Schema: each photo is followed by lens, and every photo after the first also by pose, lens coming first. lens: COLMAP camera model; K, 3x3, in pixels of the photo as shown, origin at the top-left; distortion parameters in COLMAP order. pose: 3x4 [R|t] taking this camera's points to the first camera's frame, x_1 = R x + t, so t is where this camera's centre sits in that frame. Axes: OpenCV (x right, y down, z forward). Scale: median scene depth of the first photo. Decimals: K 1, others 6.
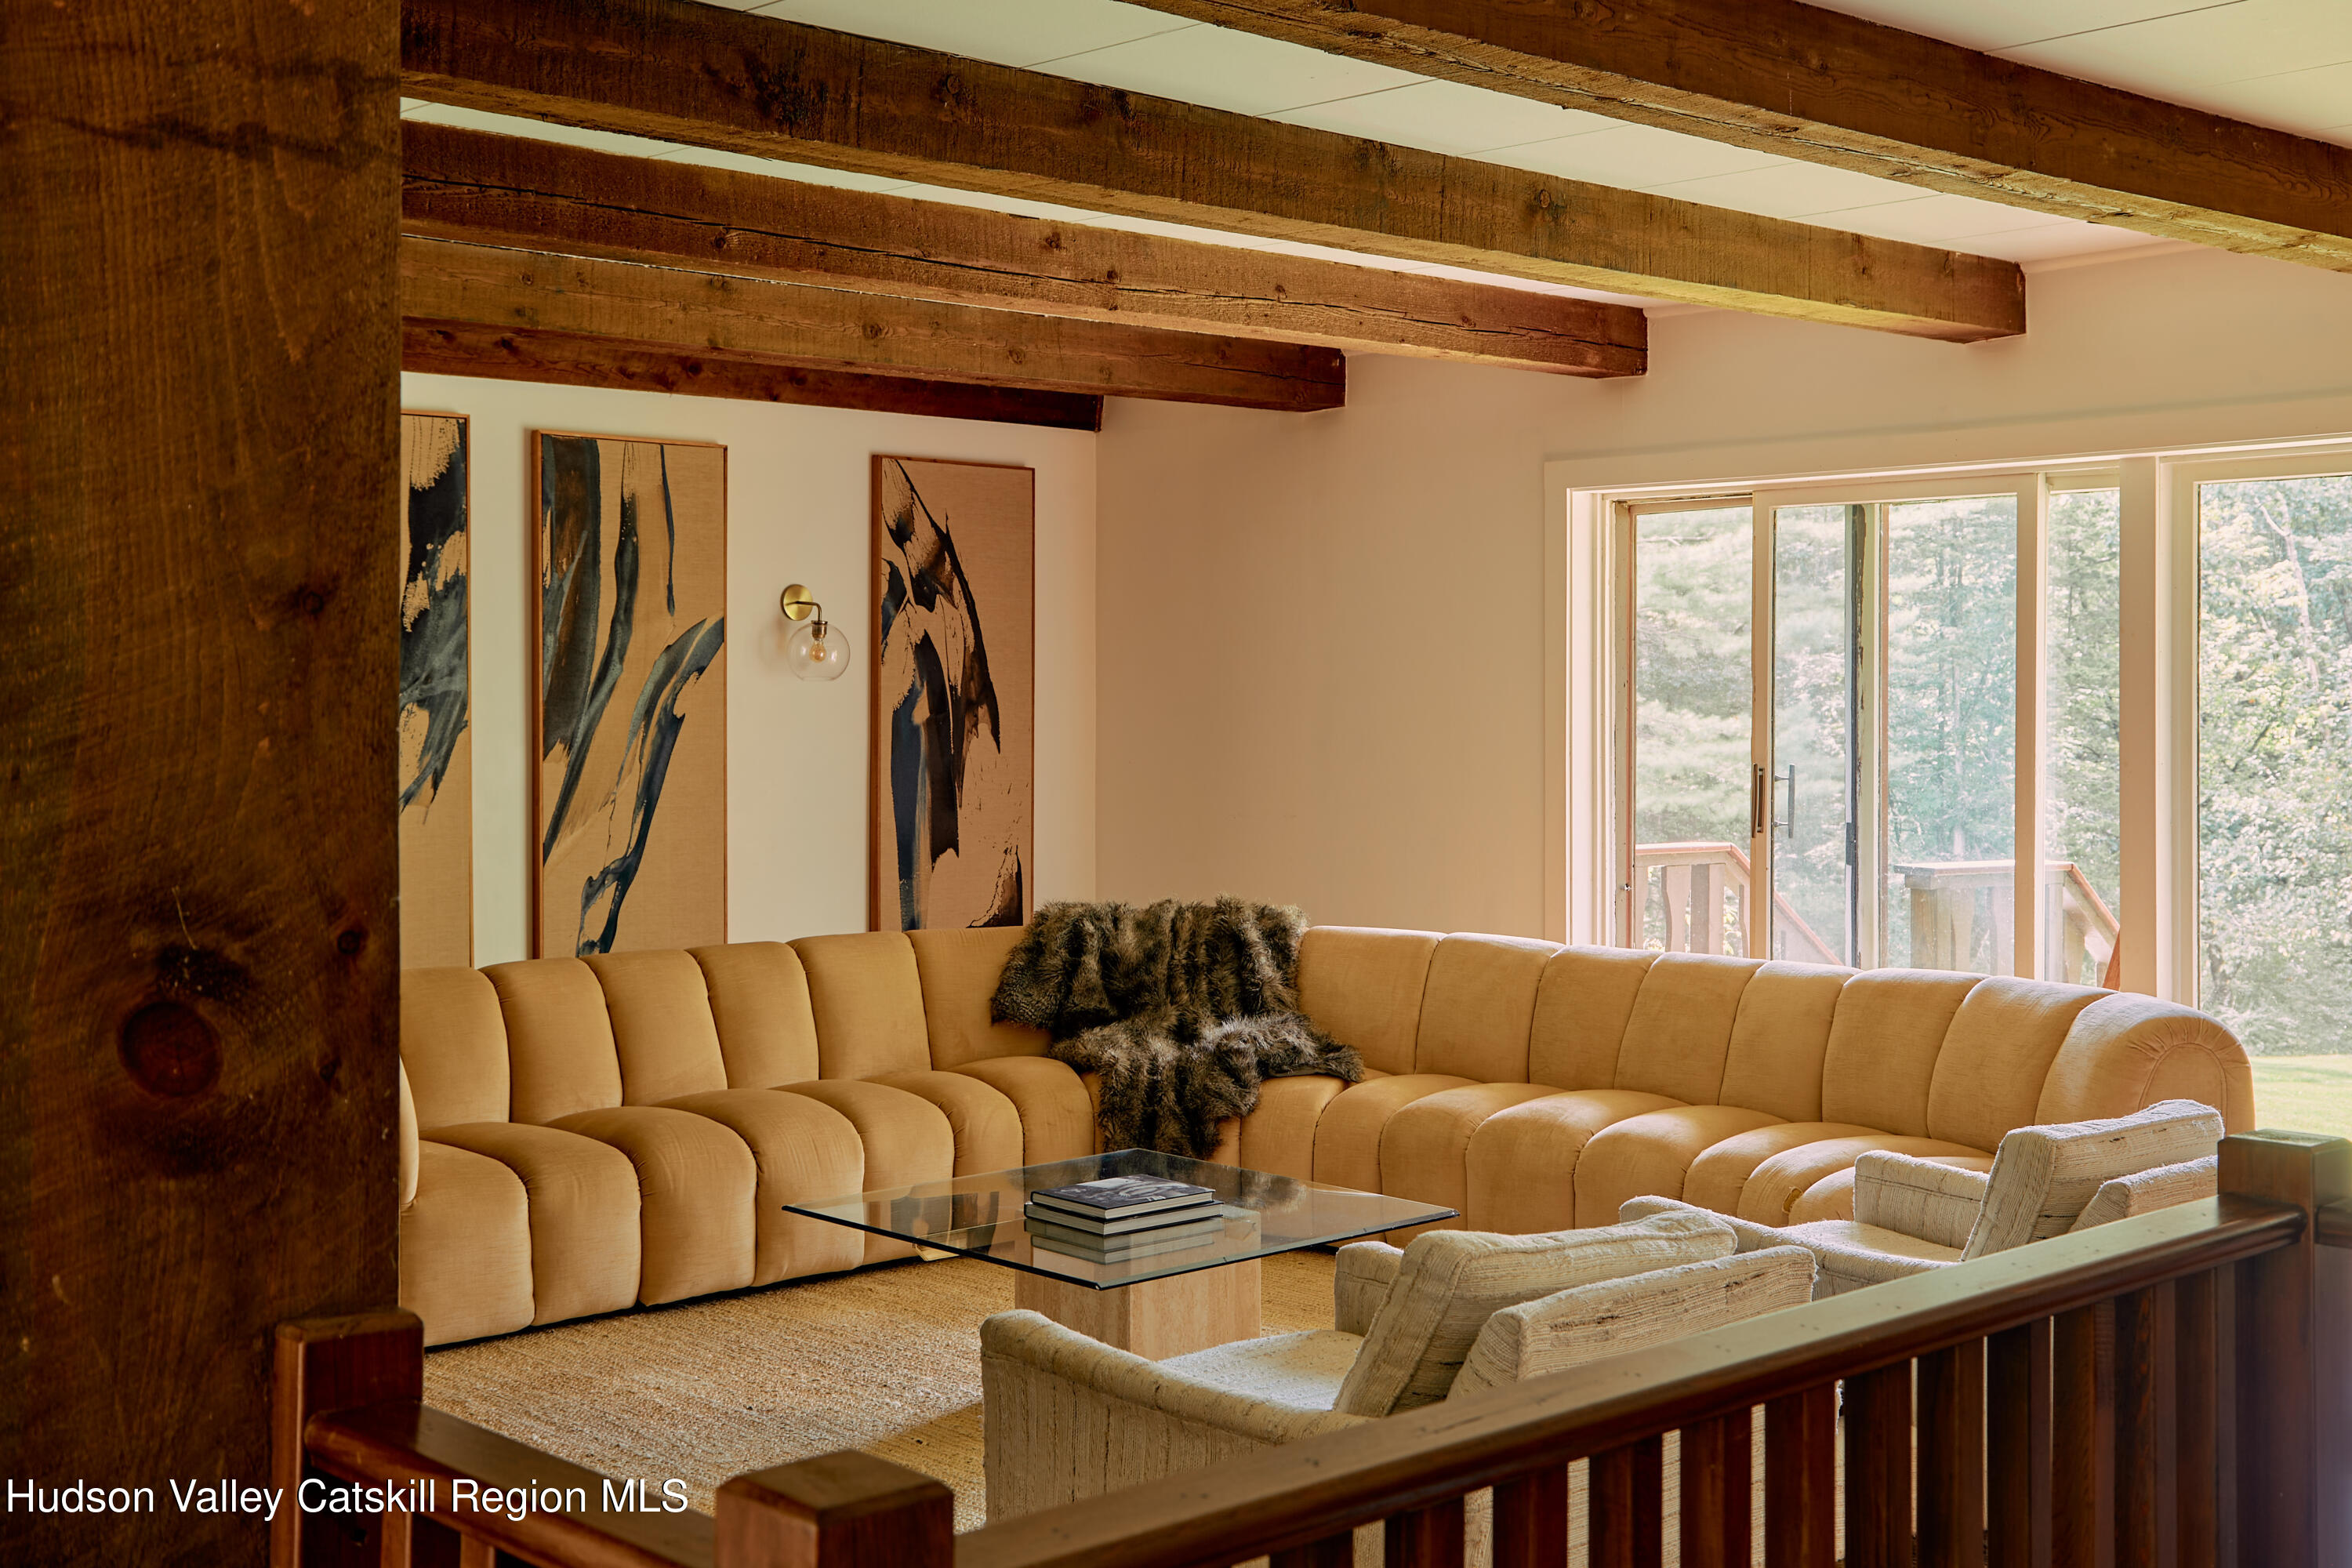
lens RADIAL K [[2740.3, 0, 1175.1], [0, 2740.3, 731.3], [0, 0, 1]] dist [0.017030, 0.009427]
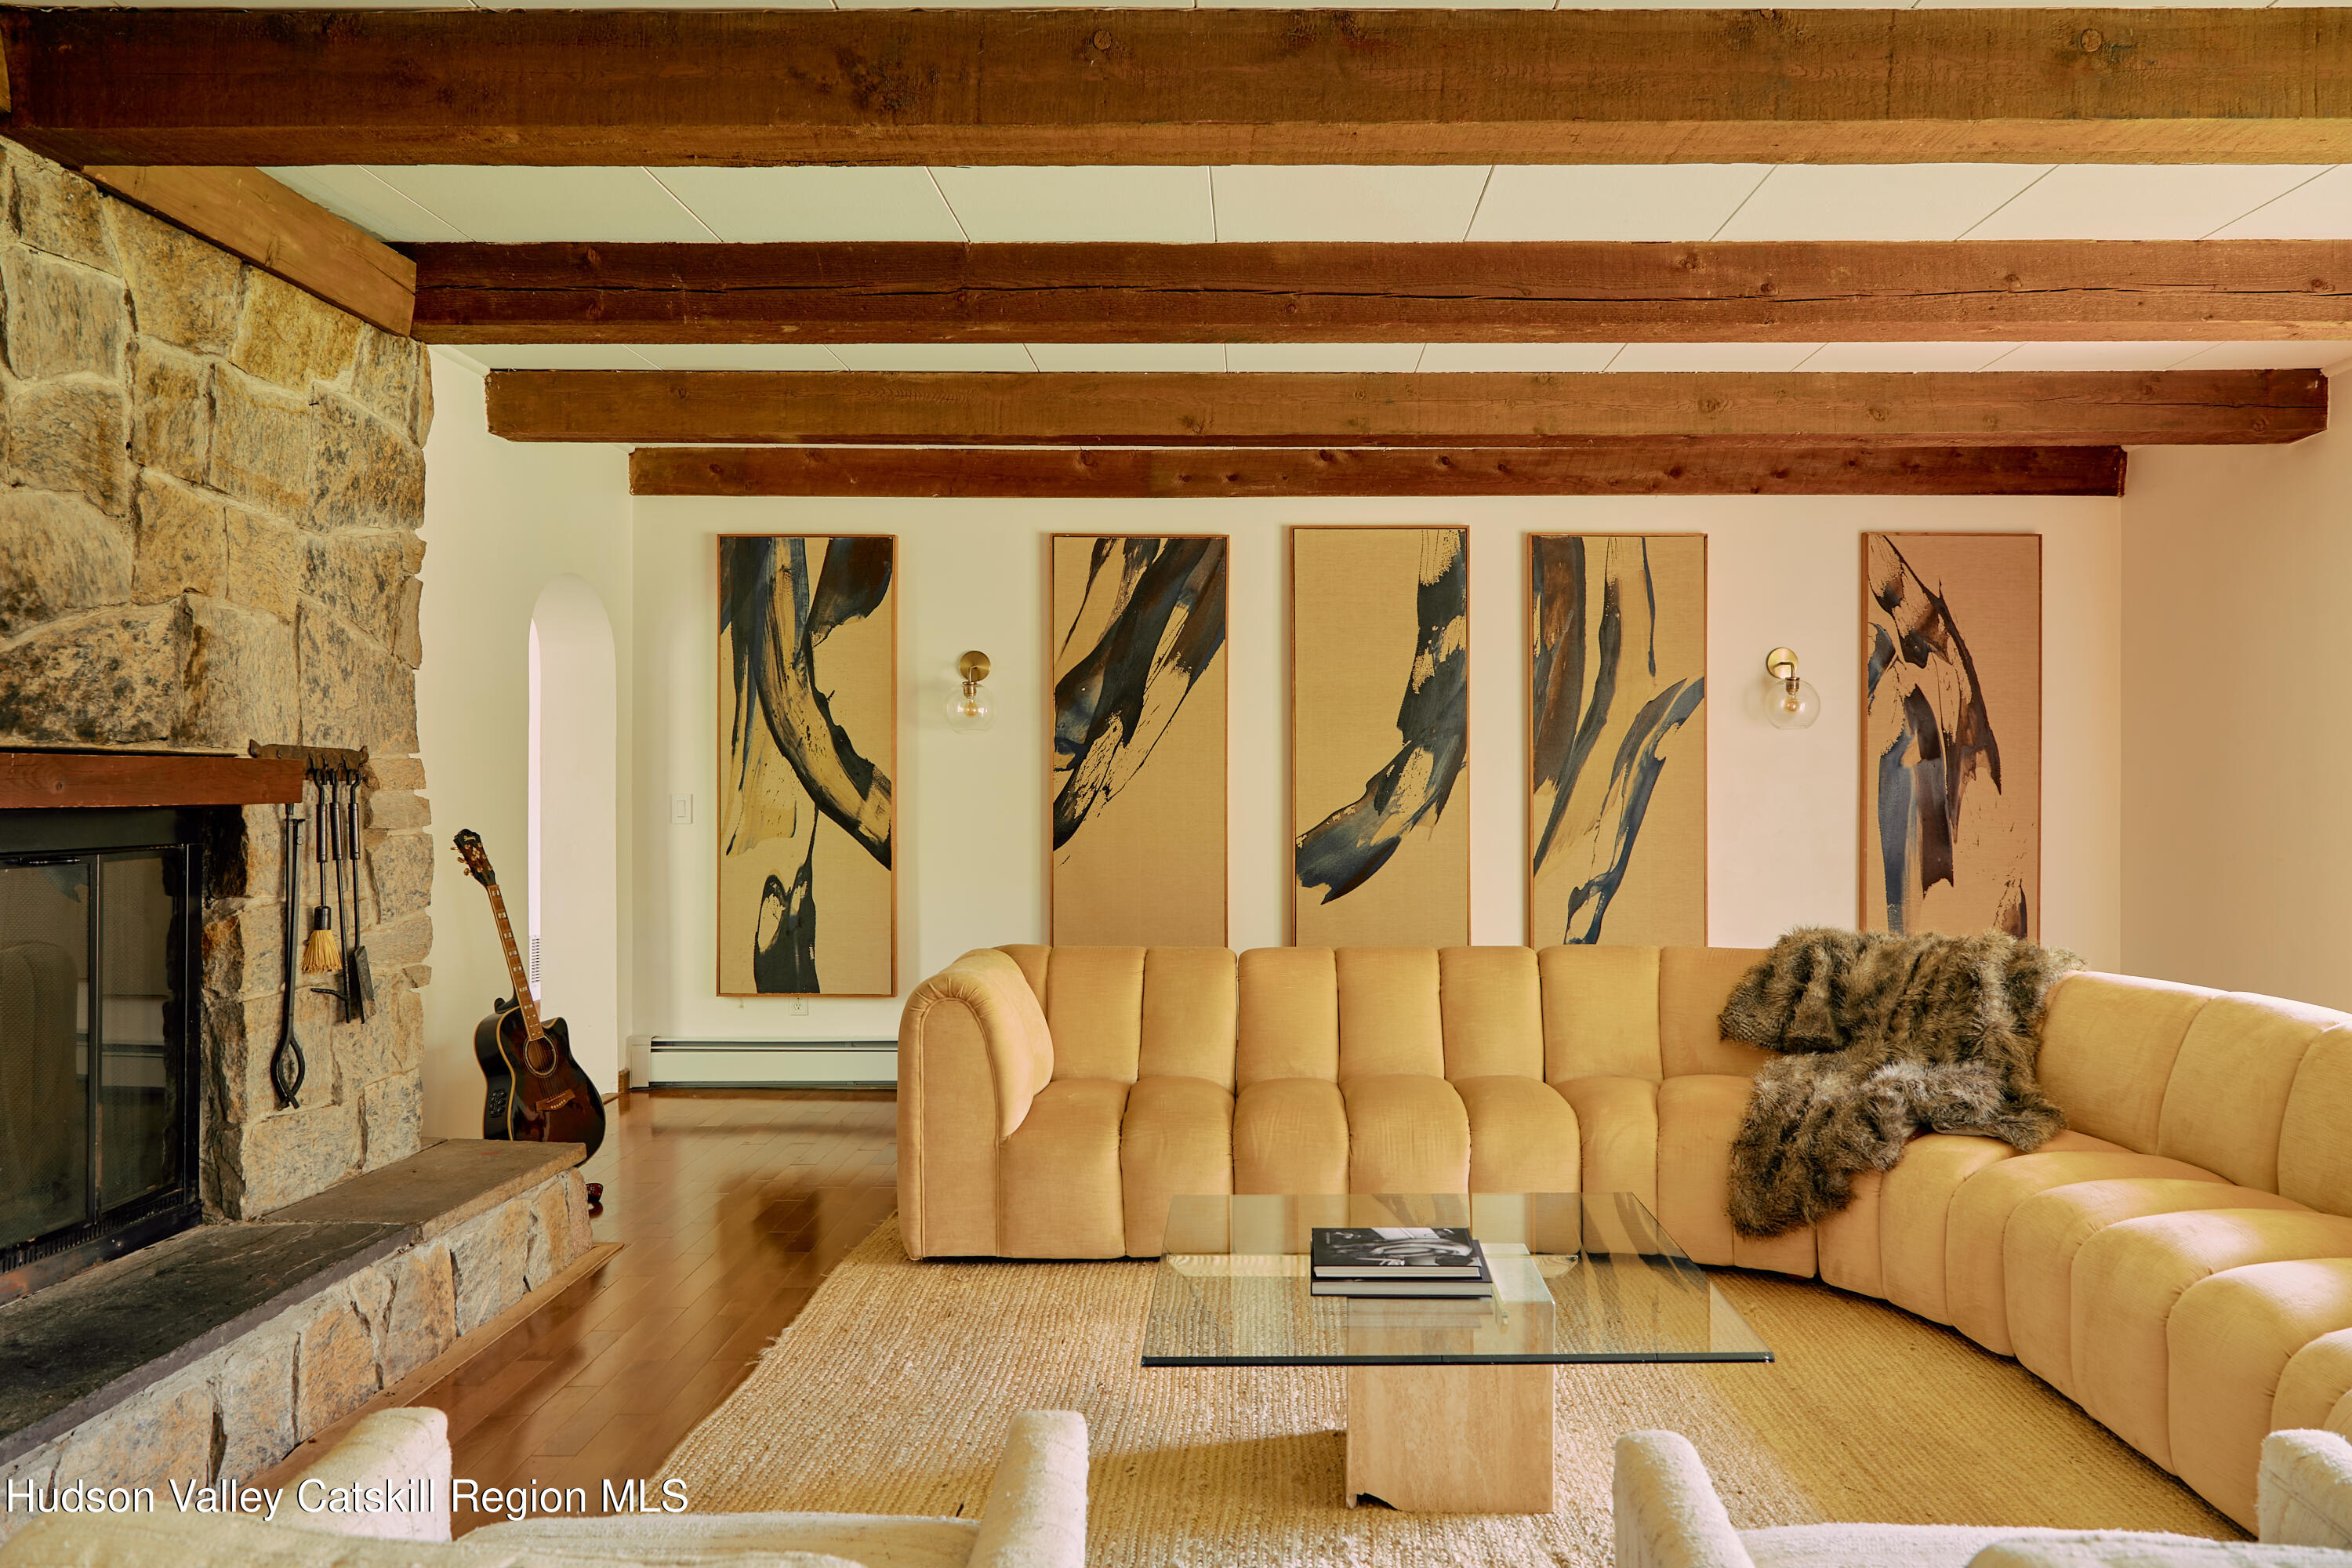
lens RADIAL K [[1668.4, 0, 1176.0], [0, 1668.4, 784.0], [0, 0, 1]] dist [-0.008979, -0.003550]
pose [[0.725871, 0.002503, -0.687826, 0.185086], [-0.008961, 0.999943, -0.005817, 0.012657], [0.687772, 0.010386, 0.725852, 0.338367]]
